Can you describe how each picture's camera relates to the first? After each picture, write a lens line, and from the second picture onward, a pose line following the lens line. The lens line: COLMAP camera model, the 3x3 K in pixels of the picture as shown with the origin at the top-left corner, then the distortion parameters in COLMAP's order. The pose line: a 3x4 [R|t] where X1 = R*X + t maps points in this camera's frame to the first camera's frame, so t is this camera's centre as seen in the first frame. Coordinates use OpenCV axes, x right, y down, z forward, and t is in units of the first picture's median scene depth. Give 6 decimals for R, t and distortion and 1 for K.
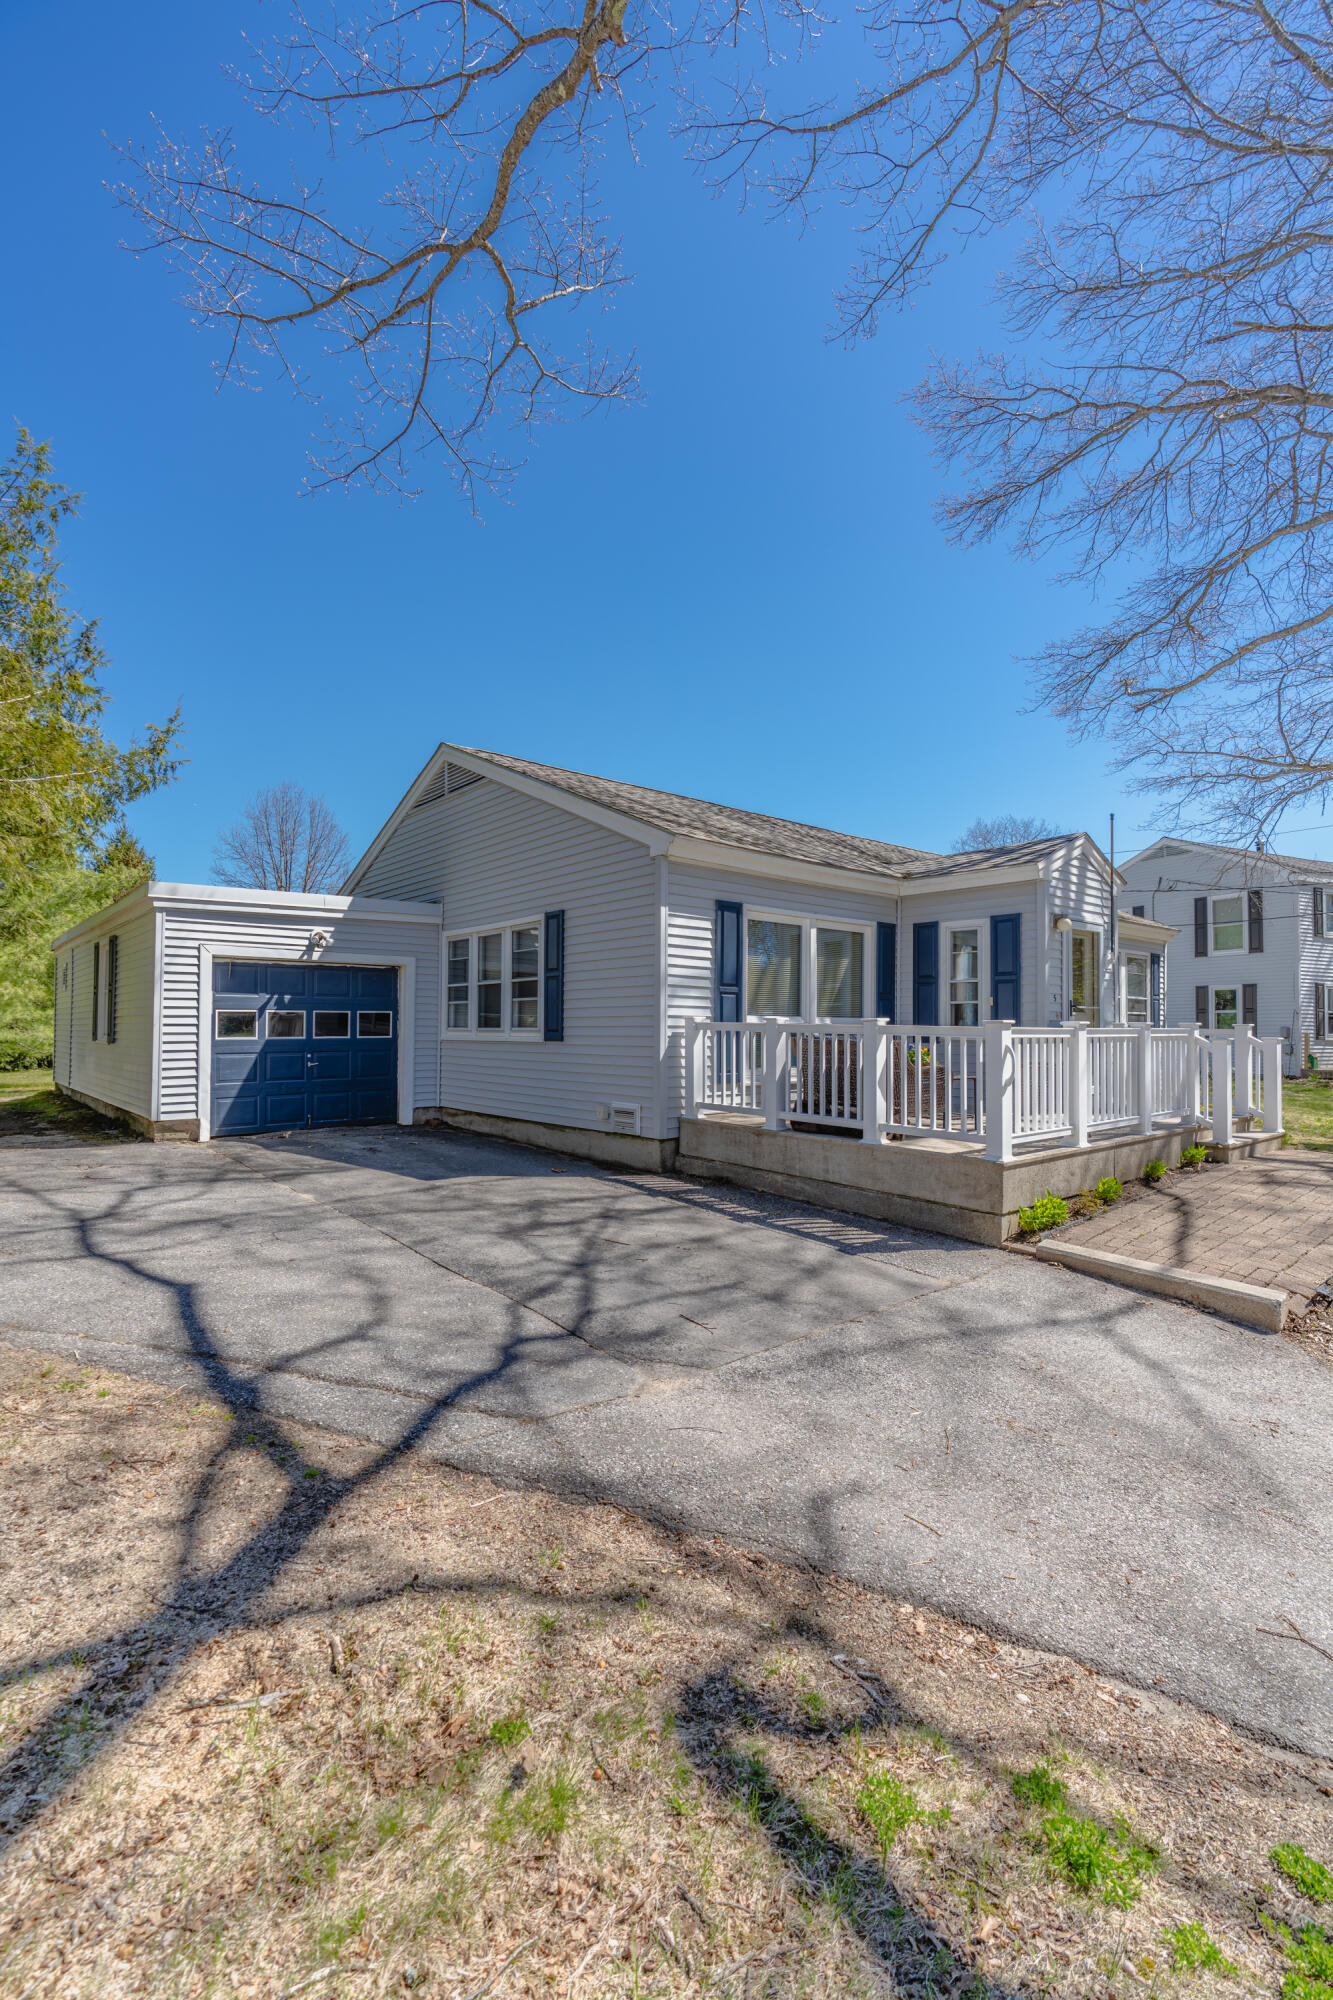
lens RADIAL K [[891.1, 0, 669.1], [0, 891.1, 995.6], [0, 0, 1]] dist [-0.014858, 0.006316]
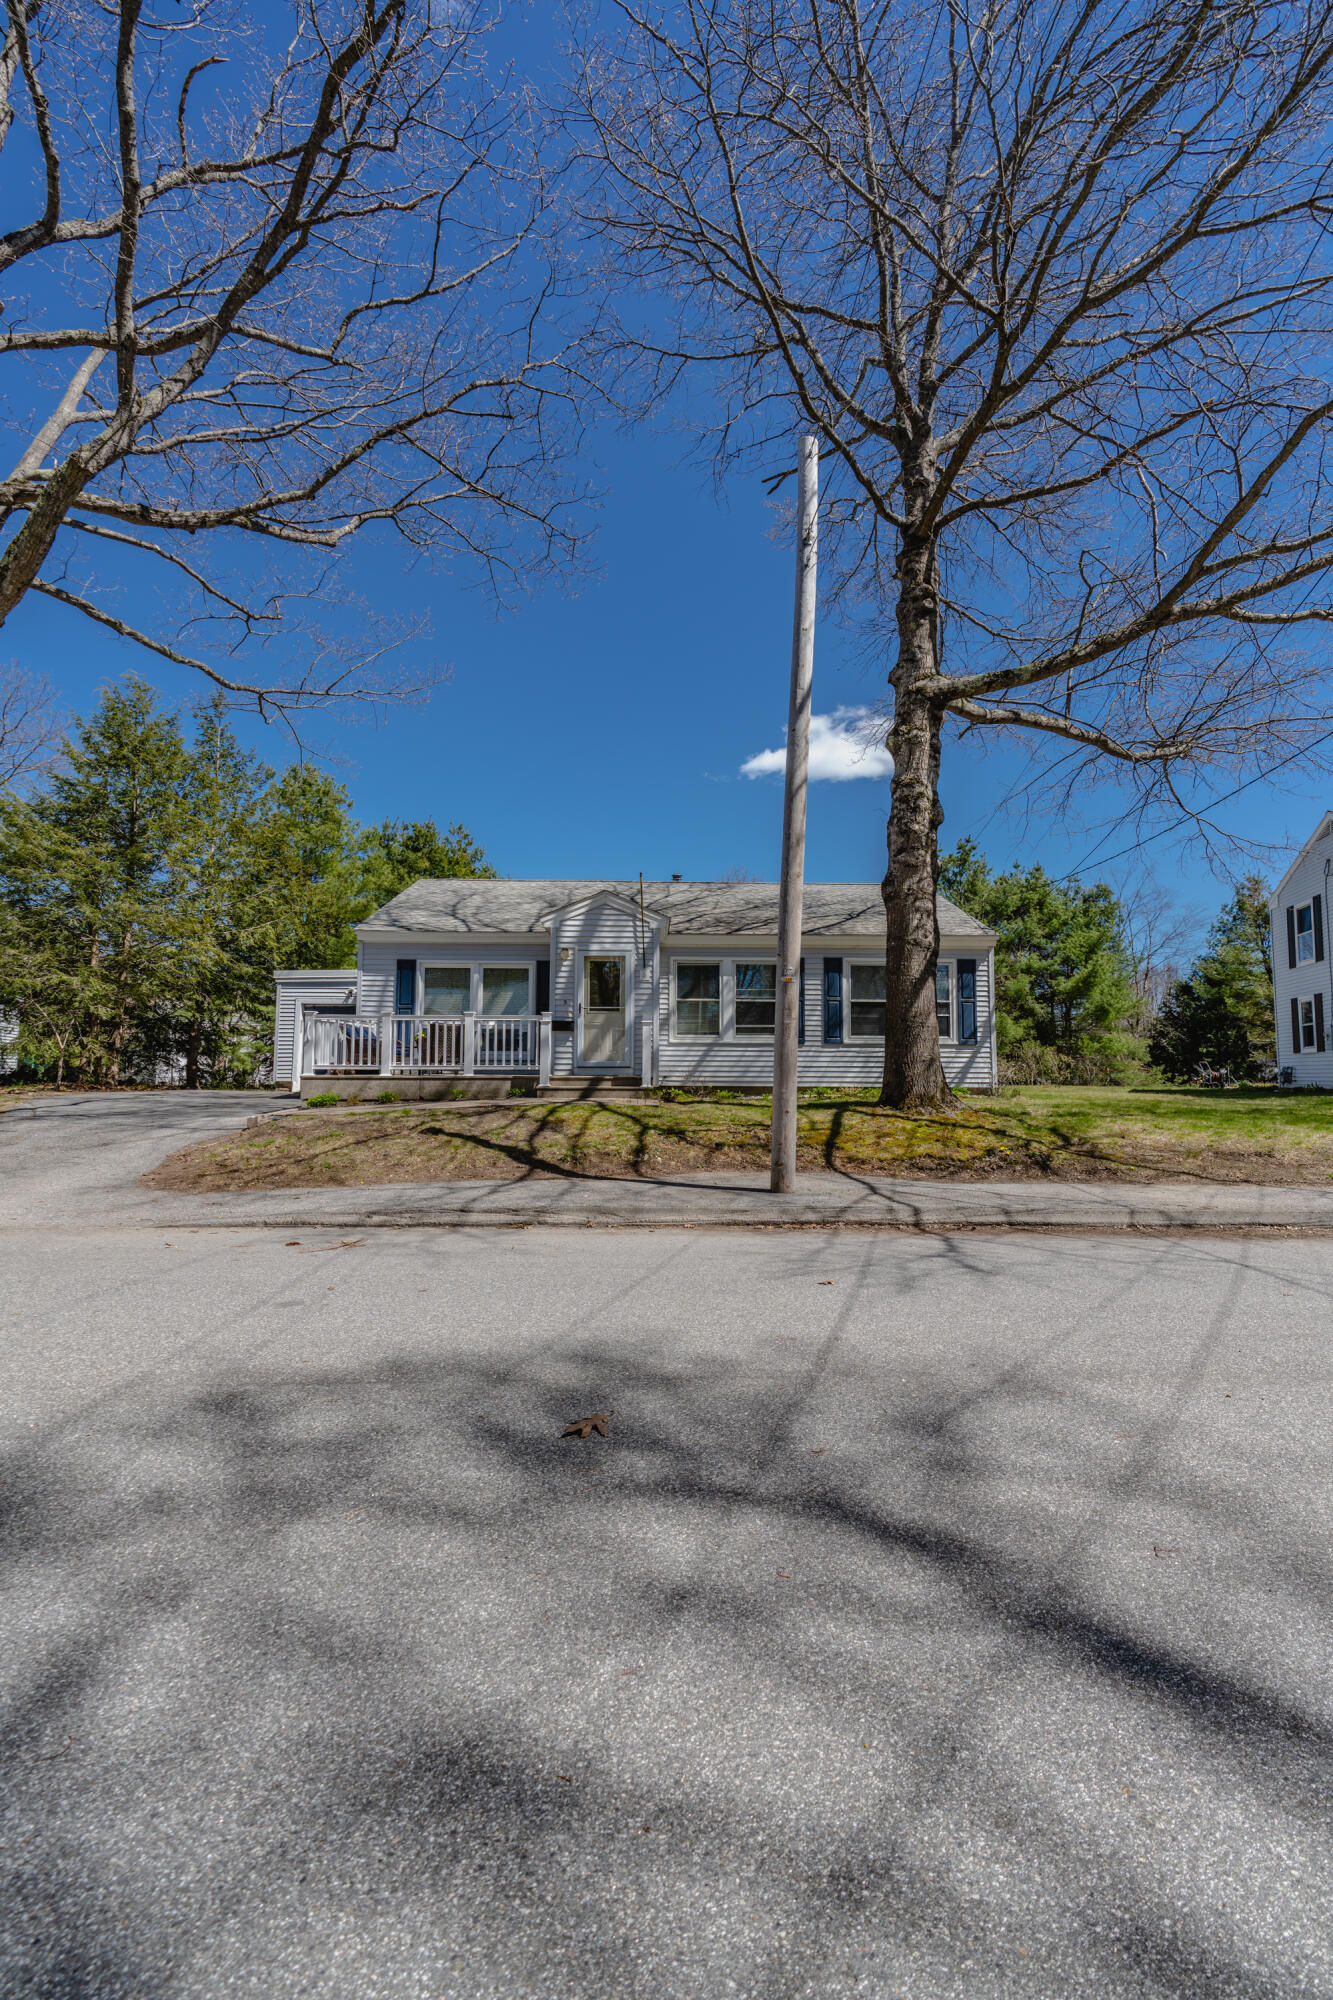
lens RADIAL K [[891.1, 0, 671.6], [0, 891.1, 1003.4], [0, 0, 1]] dist [-0.014858, 0.006316]
pose [[0.781215, -0.051694, -0.622118, 1.479928], [0.021045, 0.998180, -0.056514, 0.092096], [0.623907, 0.031057, 0.780881, -0.088734]]
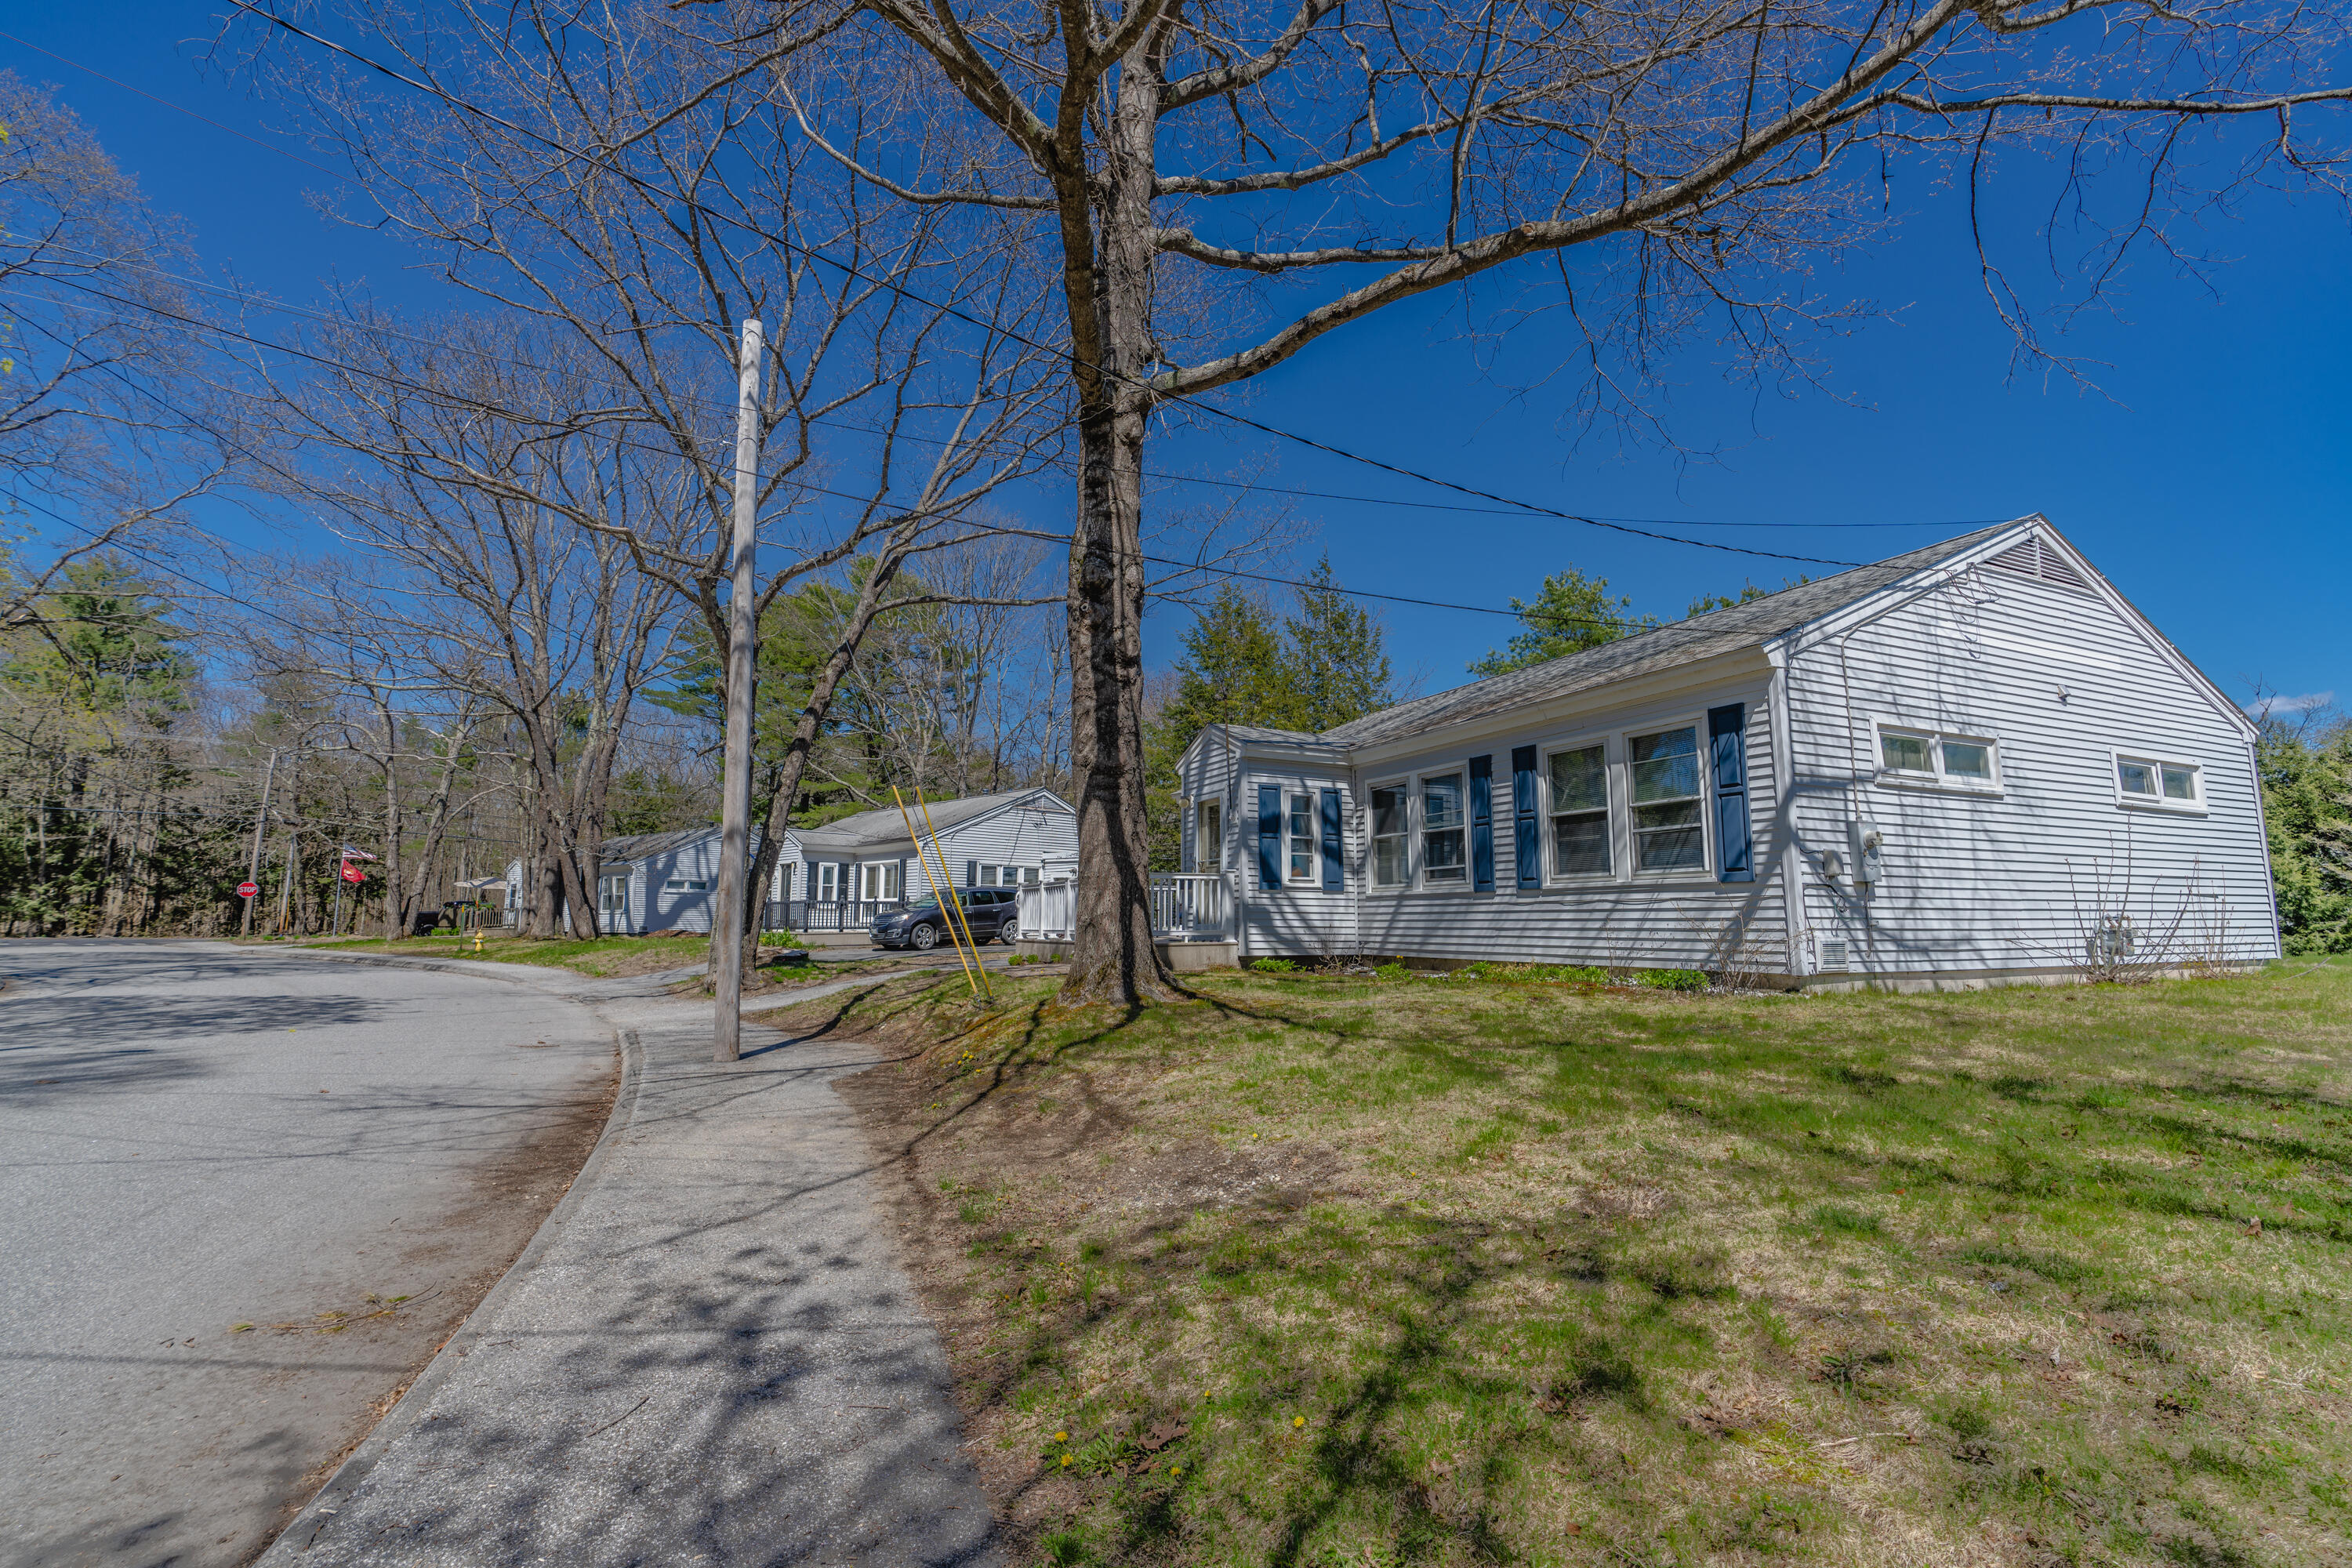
lens RADIAL K [[1048.0, 0, 1172.1], [0, 1048.0, 789.8], [0, 0, 1]] dist [-0.014858, 0.006316]
pose [[-0.260763, -0.125126, -0.957260, 1.918996], [0.032048, 0.989897, -0.138122, 0.118226], [0.964871, -0.066695, -0.254119, 1.331832]]
